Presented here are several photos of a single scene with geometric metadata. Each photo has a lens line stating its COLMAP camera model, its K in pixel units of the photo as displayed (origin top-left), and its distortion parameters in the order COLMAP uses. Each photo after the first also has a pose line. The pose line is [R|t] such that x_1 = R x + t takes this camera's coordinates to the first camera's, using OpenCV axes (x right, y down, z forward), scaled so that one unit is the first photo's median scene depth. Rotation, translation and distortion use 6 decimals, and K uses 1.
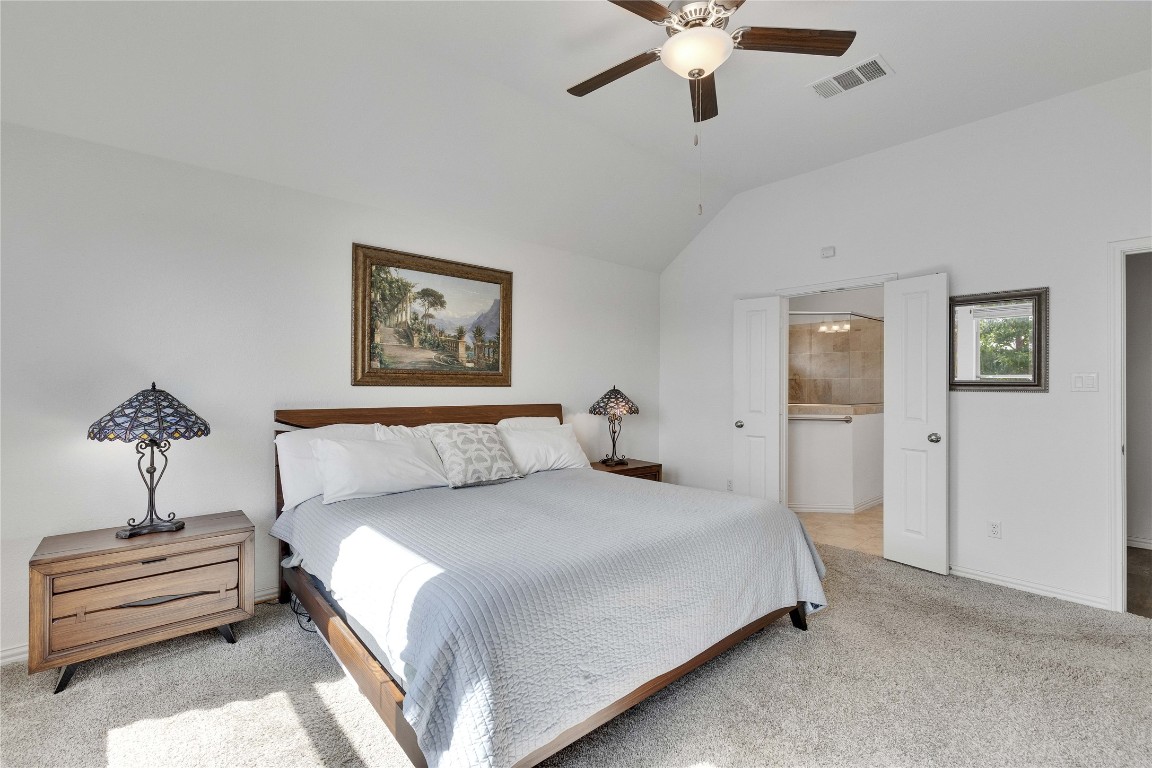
lens RADIAL K [[508.4, 0, 582.2], [0, 508.4, 380.5], [0, 0, 1]] dist [0.001418, -0.002457]
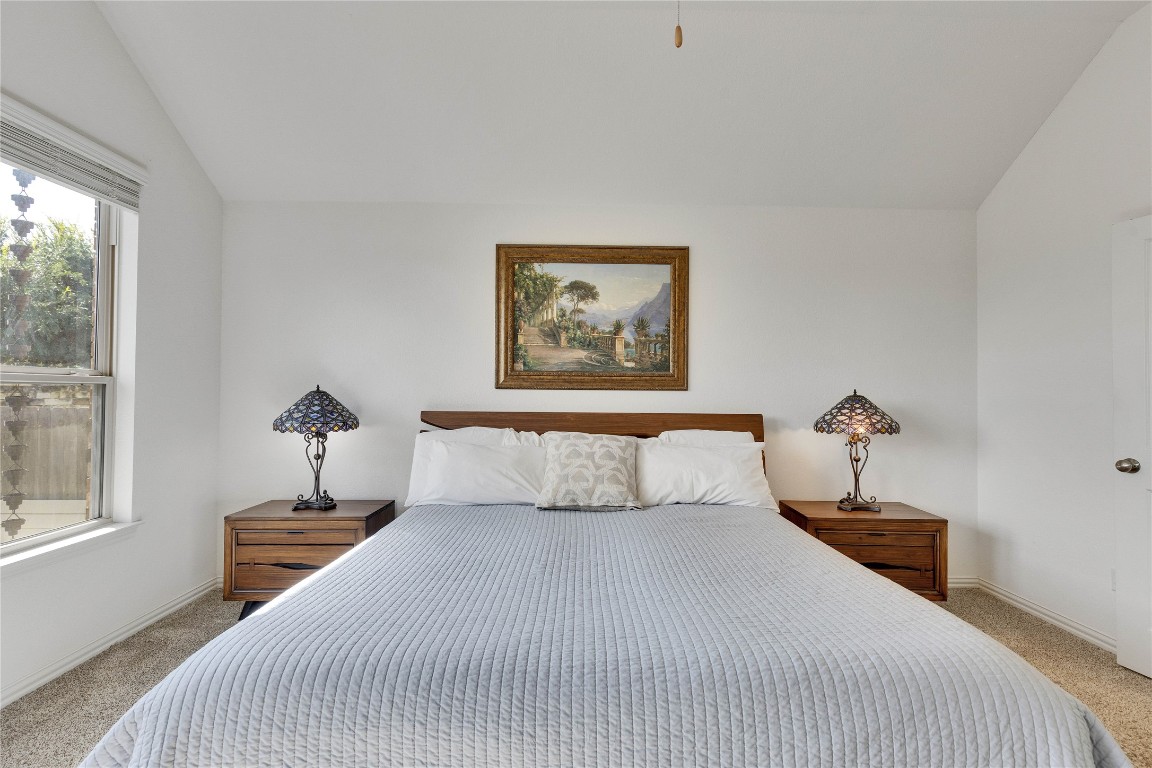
lens RADIAL K [[508.4, 0, 575.9], [0, 508.4, 385.5], [0, 0, 1]] dist [0.001418, -0.002457]
pose [[0.755837, -0.005691, -0.654735, 0.290449], [0.003143, 0.999982, -0.005063, 0.008743], [0.654752, 0.001769, 0.755841, 0.331576]]
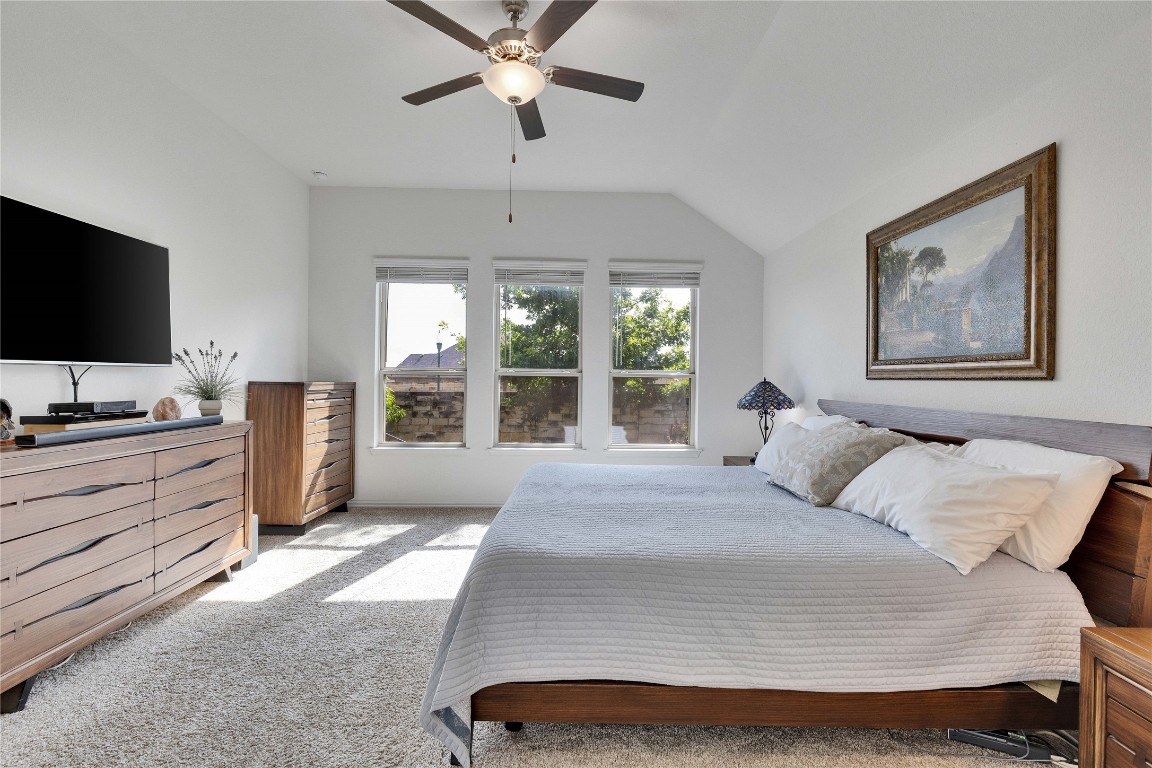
lens RADIAL K [[508.4, 0, 584.2], [0, 508.4, 385.8], [0, 0, 1]] dist [0.001418, -0.002457]
pose [[-0.644069, 0.006825, -0.764937, 0.608683], [0.007161, 0.999970, 0.002892, 0.015390], [0.764934, -0.003614, -0.644099, 1.131771]]
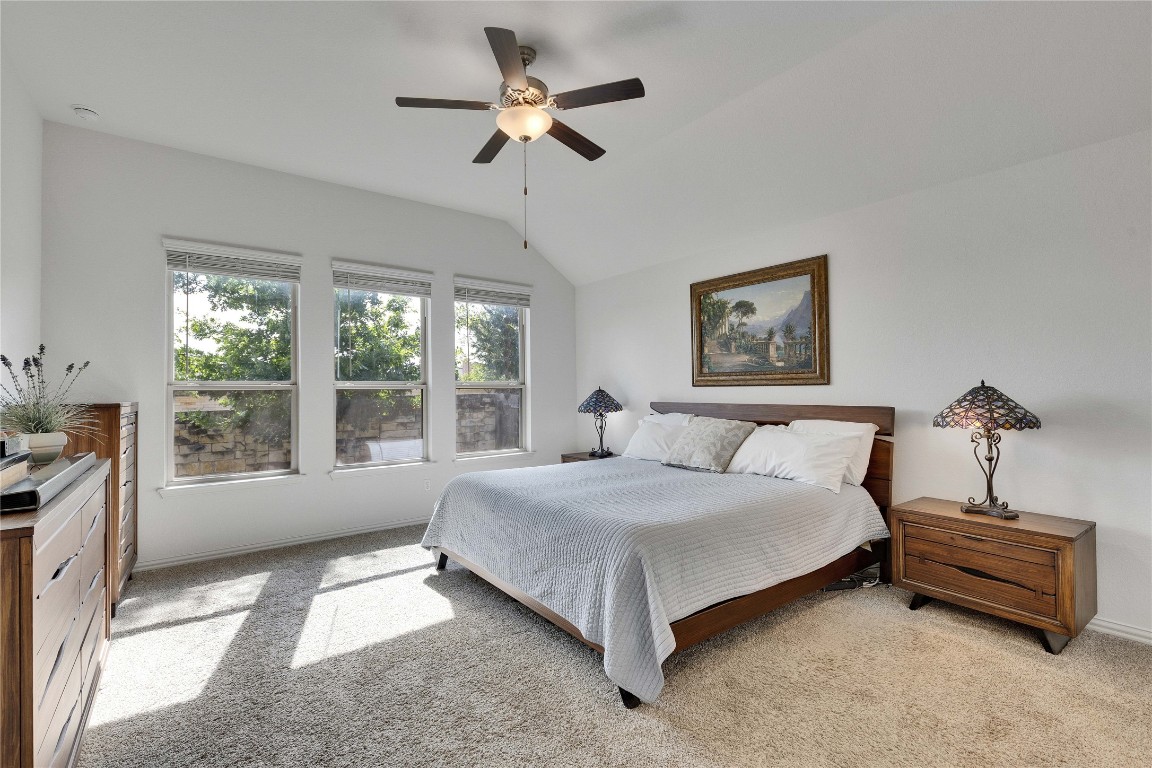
lens RADIAL K [[508.4, 0, 582.0], [0, 508.4, 384.8], [0, 0, 1]] dist [0.001418, -0.002457]
pose [[-0.067542, -0.004177, -0.997708, 0.897817], [0.031515, 0.999483, -0.006318, 0.005200], [0.997219, -0.031870, -0.067375, 0.736199]]
